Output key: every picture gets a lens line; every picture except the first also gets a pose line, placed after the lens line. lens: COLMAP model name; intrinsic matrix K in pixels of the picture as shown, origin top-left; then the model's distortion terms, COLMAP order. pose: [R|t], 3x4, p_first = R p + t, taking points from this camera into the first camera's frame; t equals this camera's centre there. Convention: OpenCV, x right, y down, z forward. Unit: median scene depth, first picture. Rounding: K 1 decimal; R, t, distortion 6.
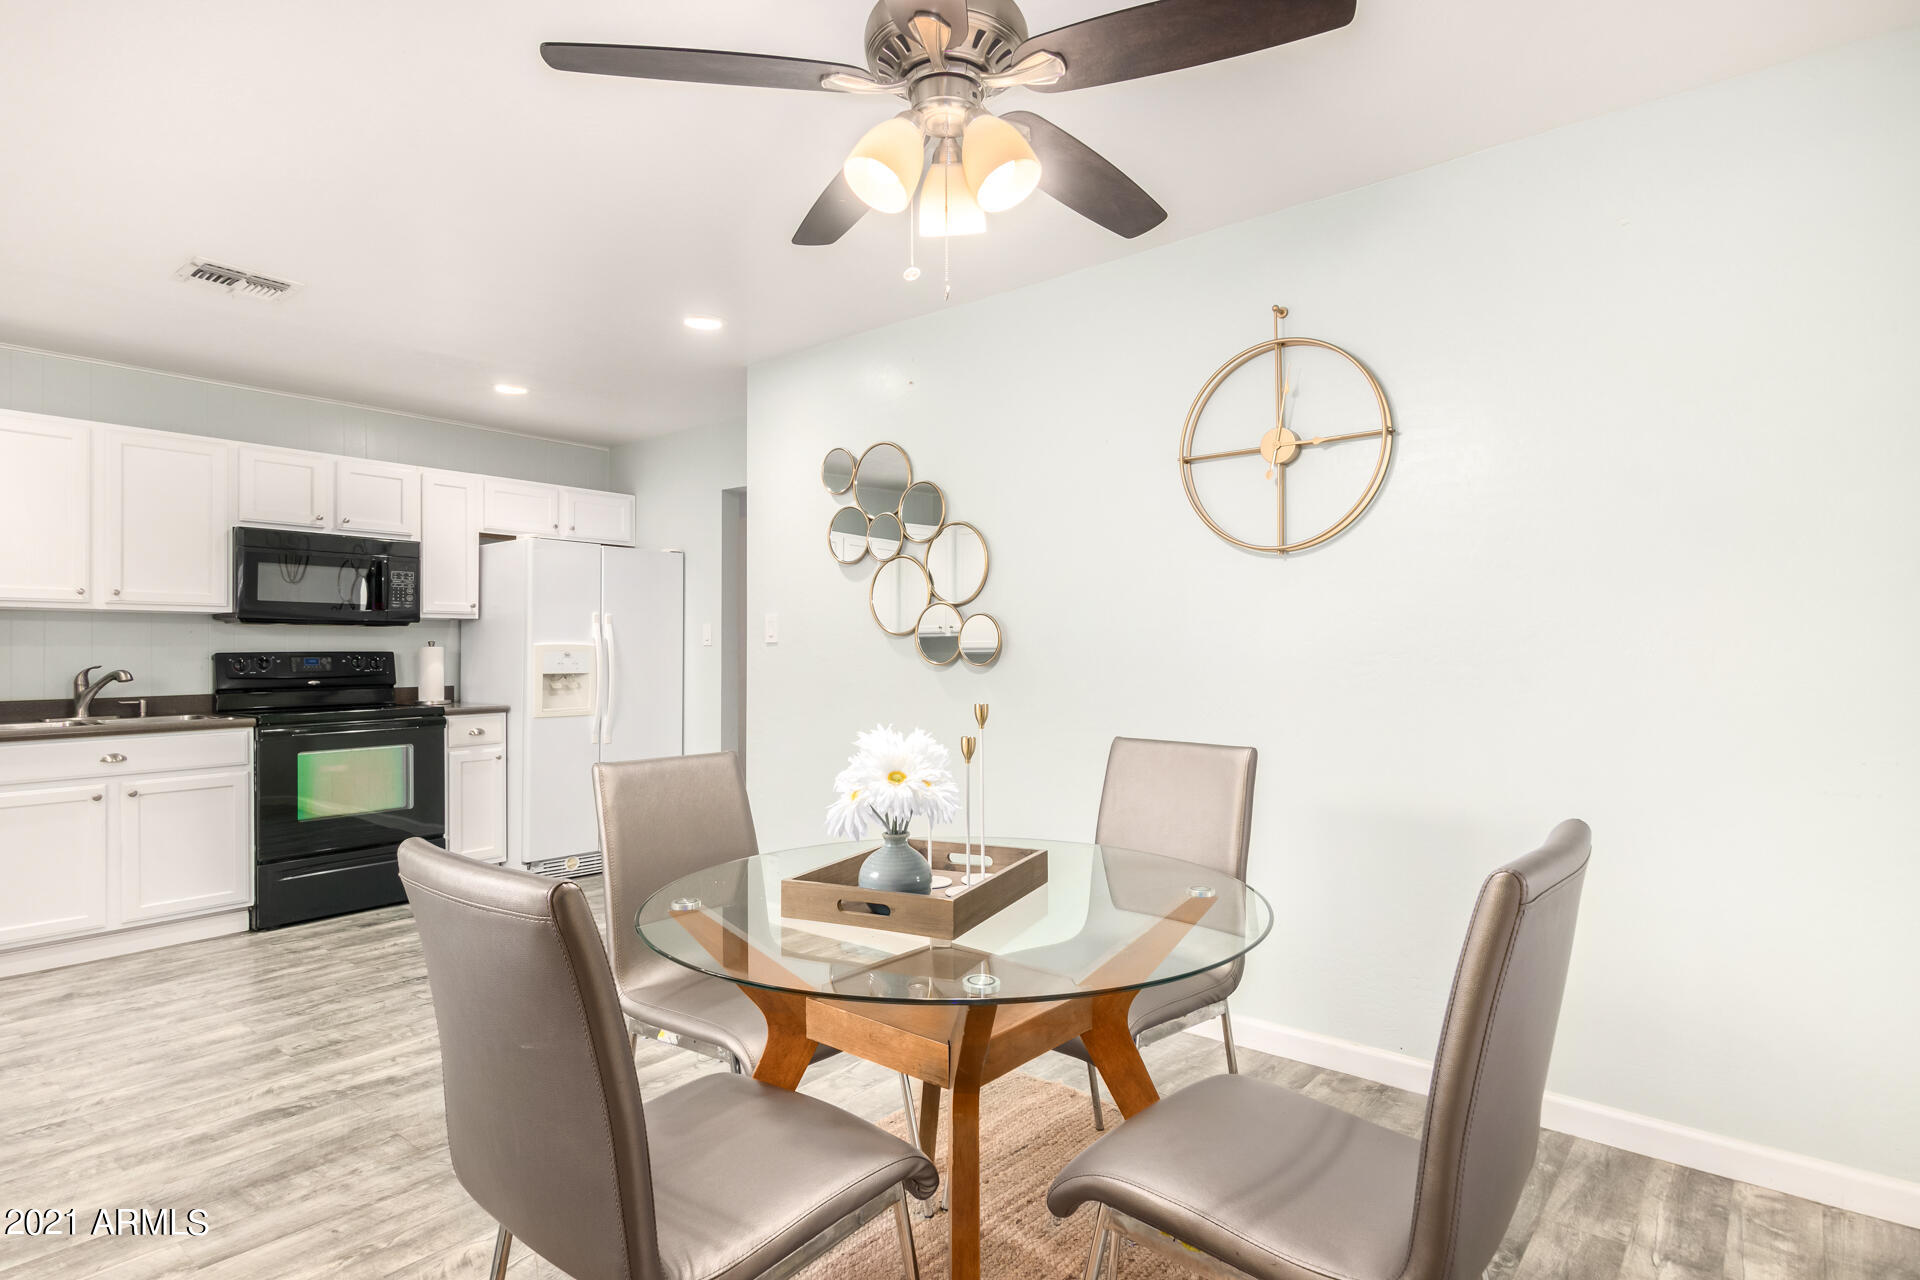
lens RADIAL K [[1015.7, 0, 959.6], [0, 1015.7, 636.8], [0, 0, 1]] dist [0.019709, -0.007065]
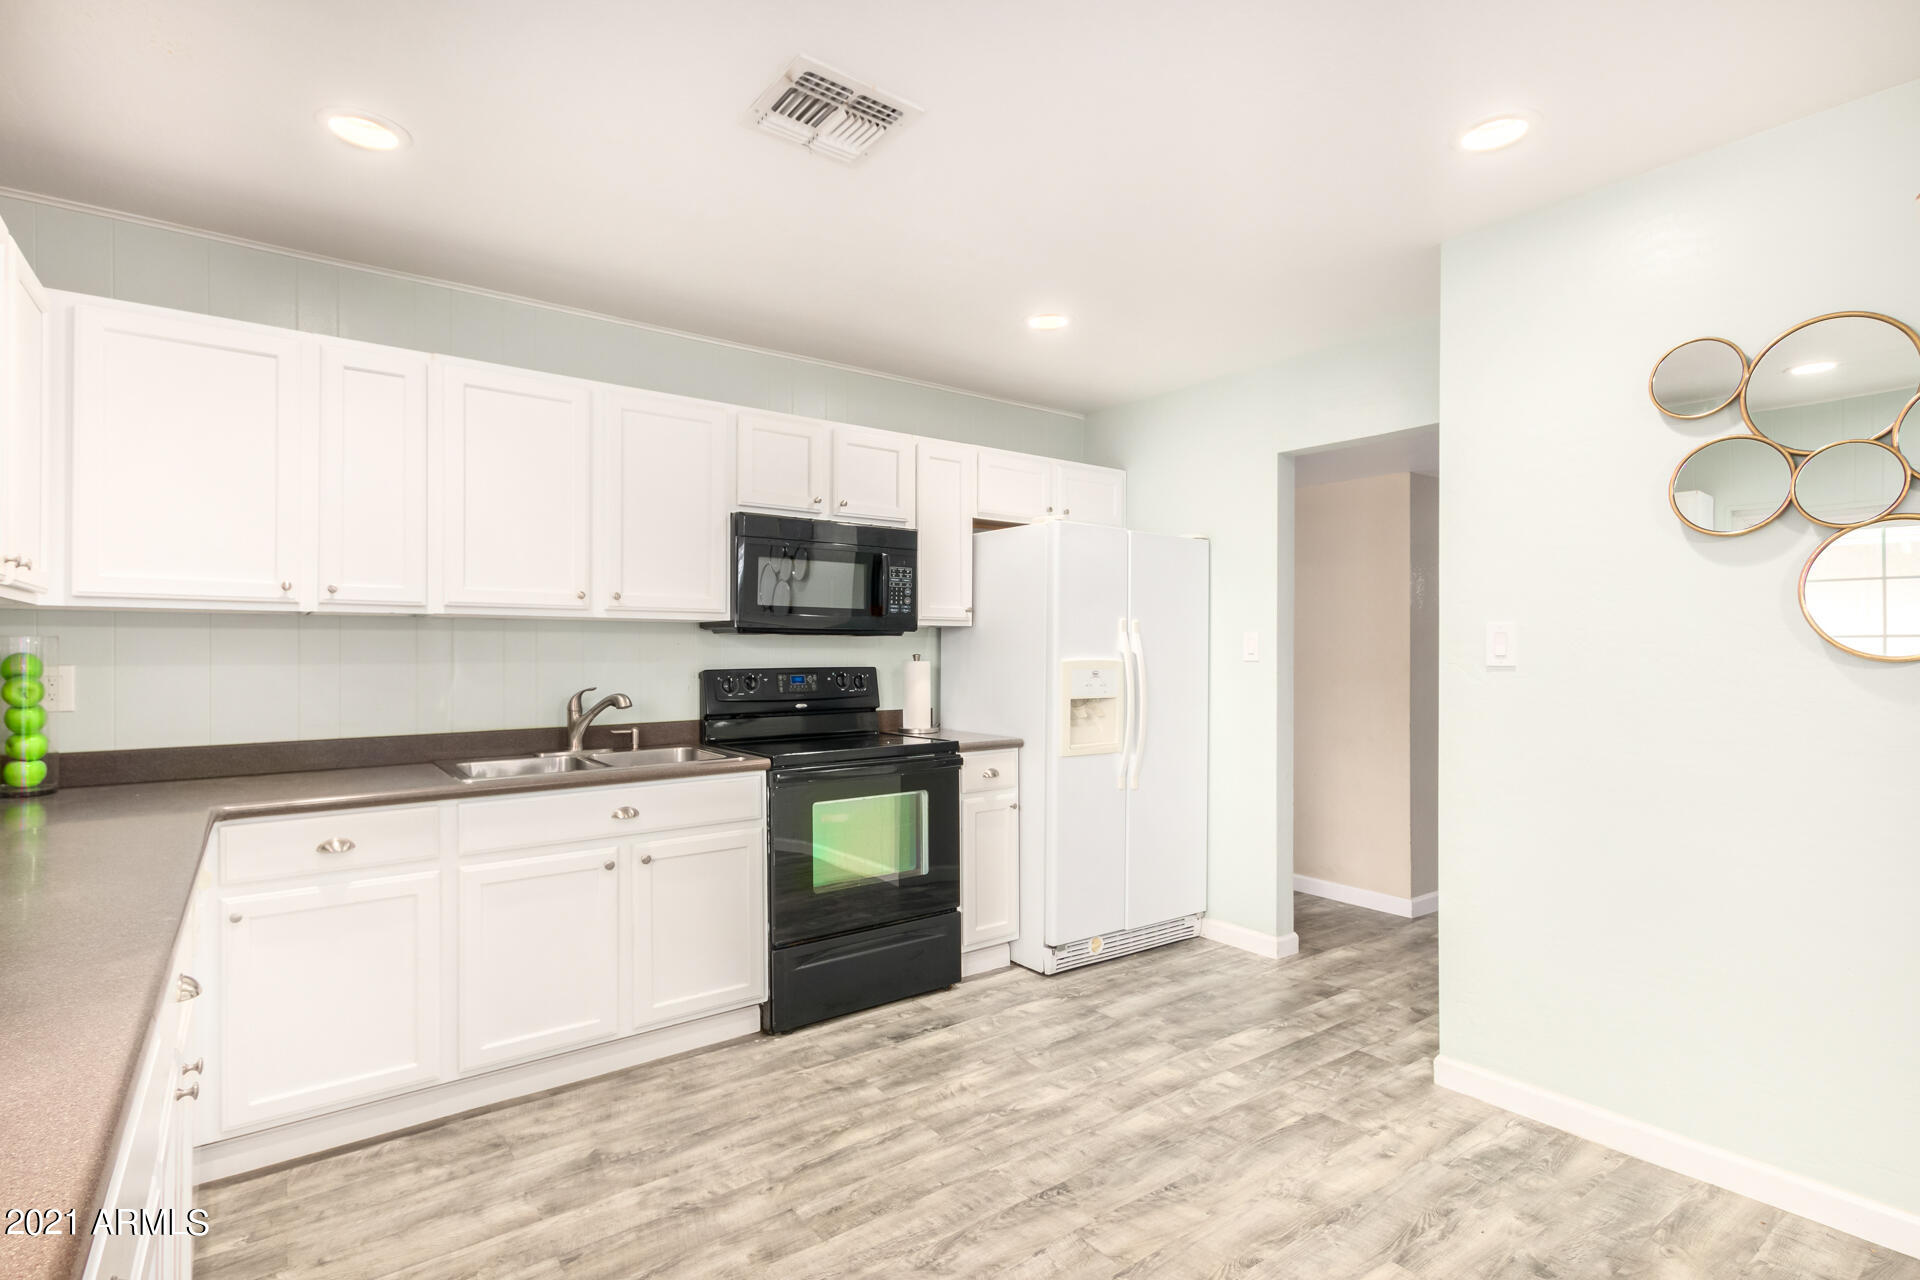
lens RADIAL K [[946.4, 0, 950.0], [0, 946.4, 643.1], [0, 0, 1]] dist [0.015223, -0.006765]
pose [[0.970511, 0.005312, -0.240996, -0.377574], [-0.003442, 0.999961, 0.008177, -0.012909], [0.241030, -0.007106, 0.970492, 0.336461]]
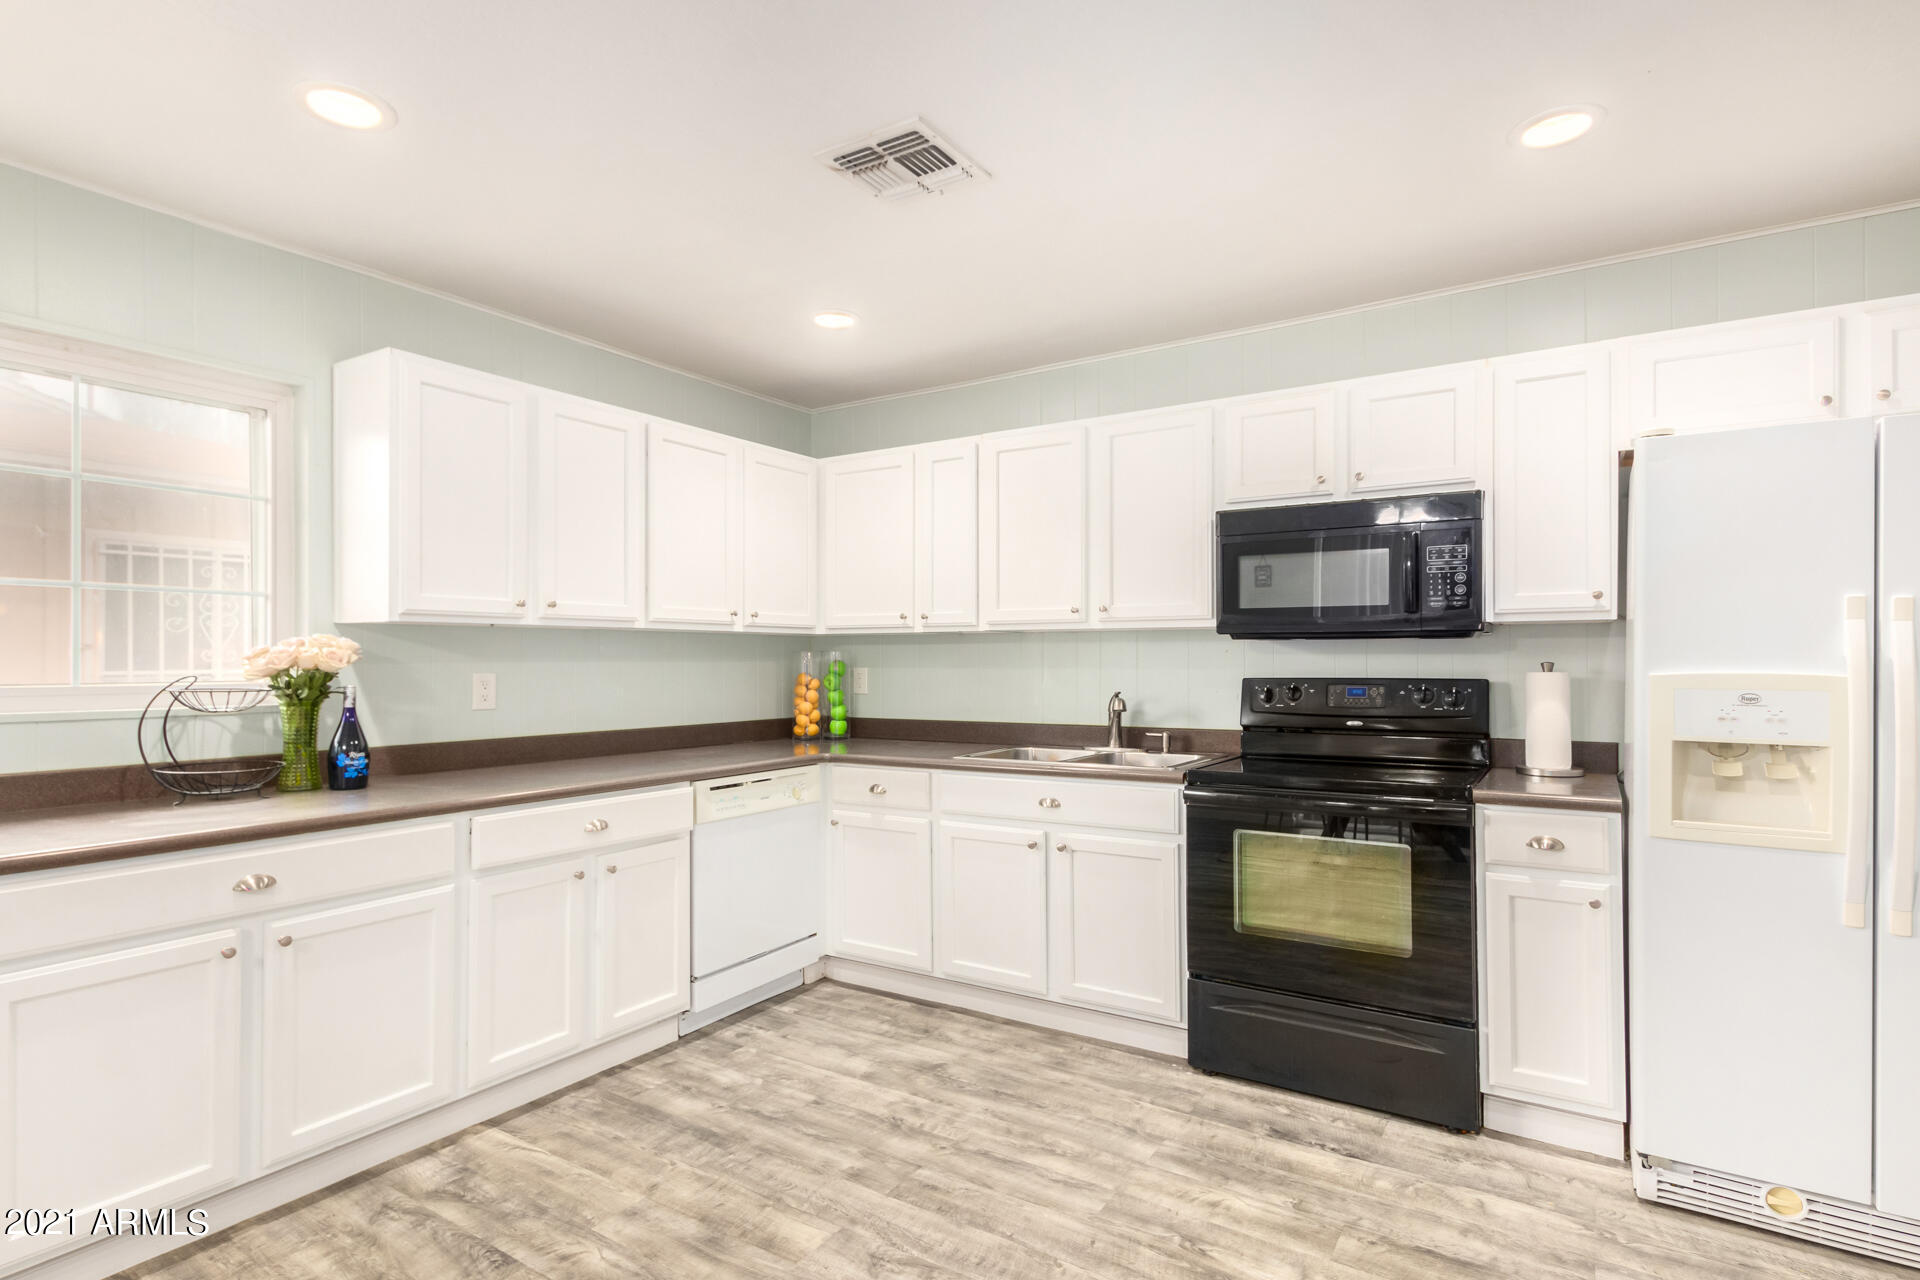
lens RADIAL K [[946.4, 0, 968.9], [0, 946.4, 650.4], [0, 0, 1]] dist [0.015223, -0.006765]
pose [[0.117781, -0.001342, -0.993039, -0.038771], [0.015700, 0.999877, 0.000511, -0.009143], [0.992916, -0.015650, 0.117787, 0.754251]]
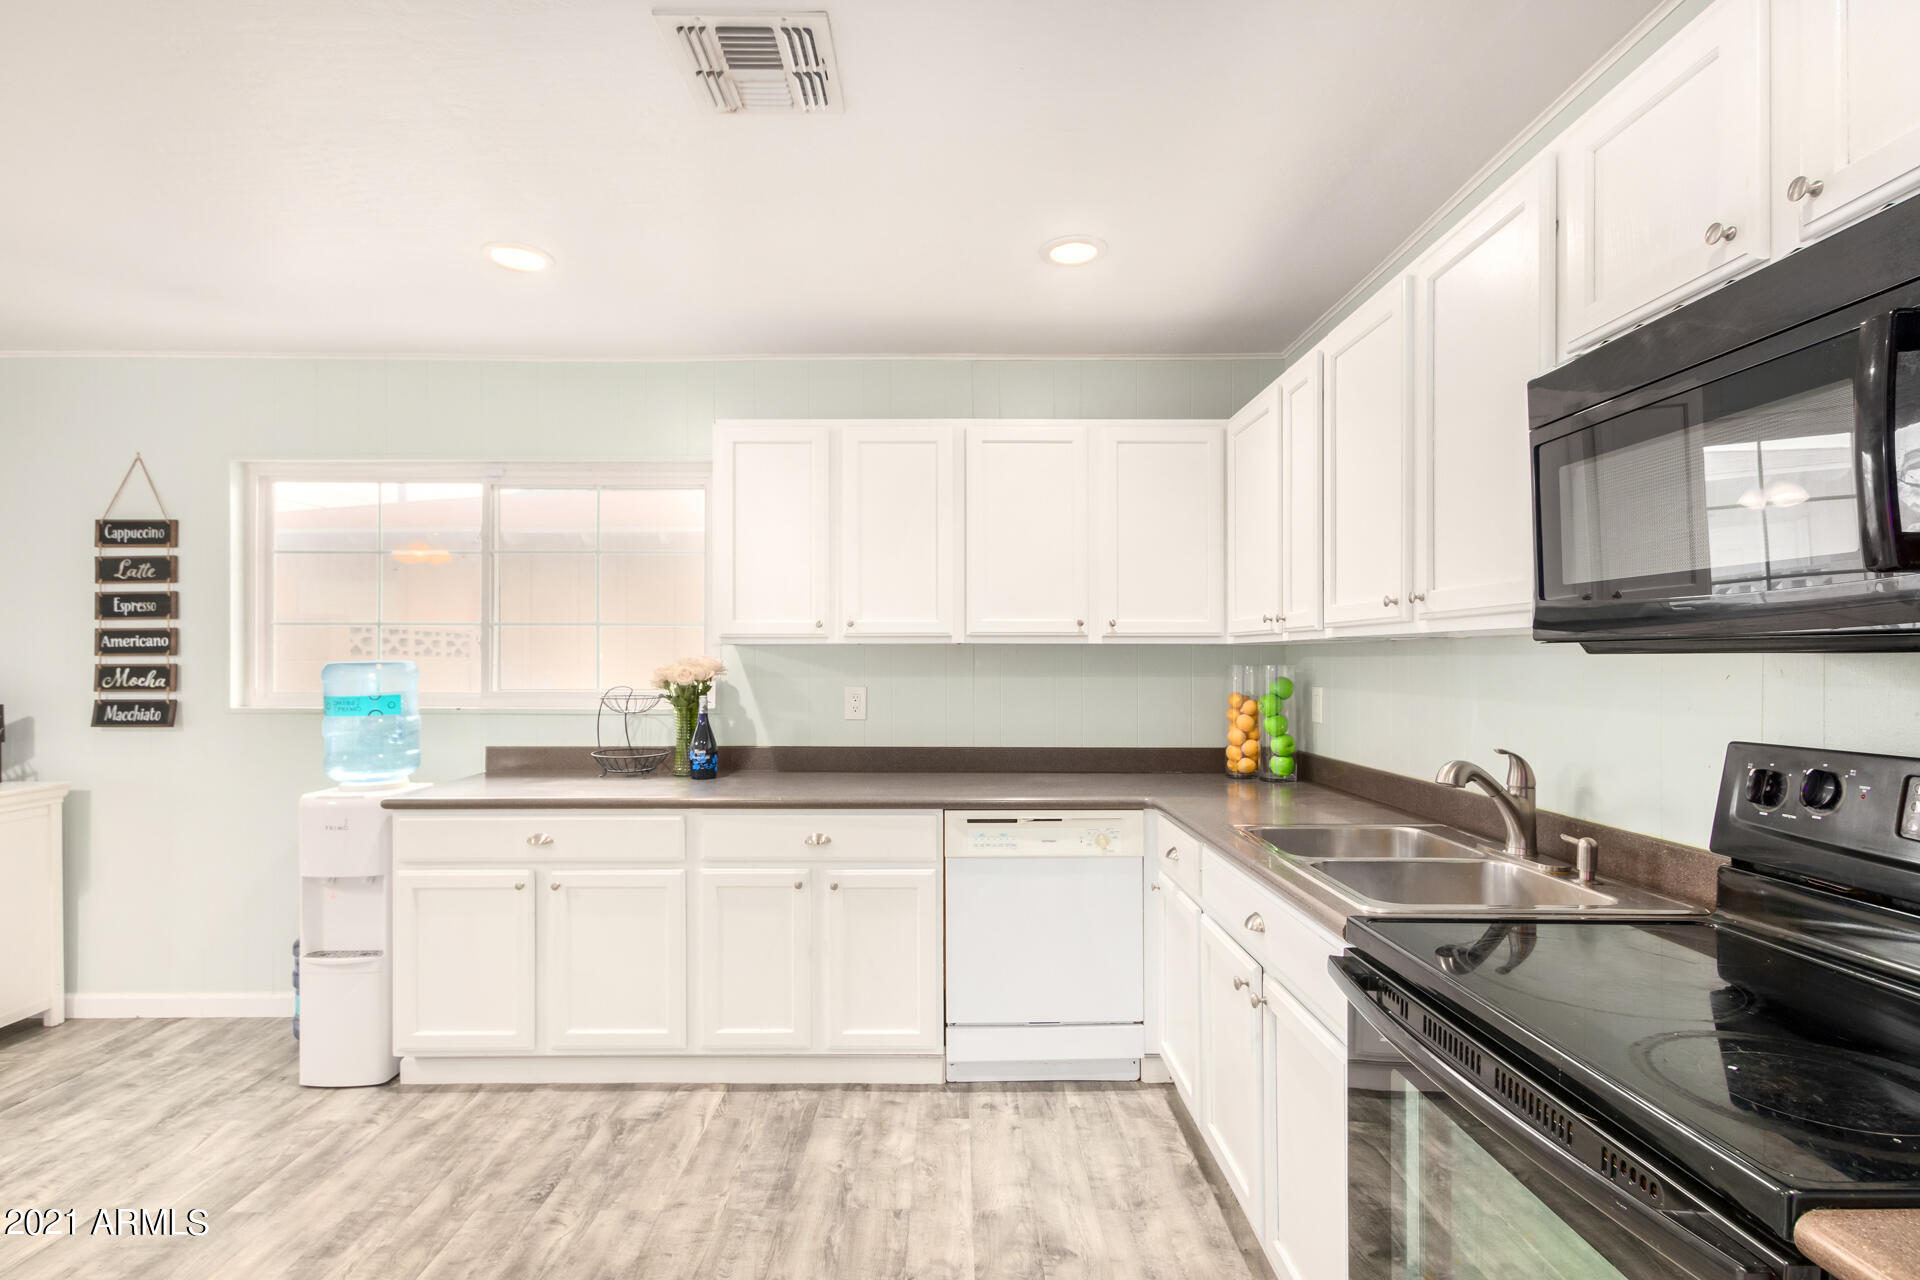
lens RADIAL K [[946.4, 0, 963.8], [0, 946.4, 653.9], [0, 0, 1]] dist [0.015223, -0.006765]
pose [[-0.767856, 0.004632, -0.640606, -0.357826], [0.016980, 0.999770, -0.013124, -0.013029], [0.640398, -0.020955, -0.767757, 1.145413]]
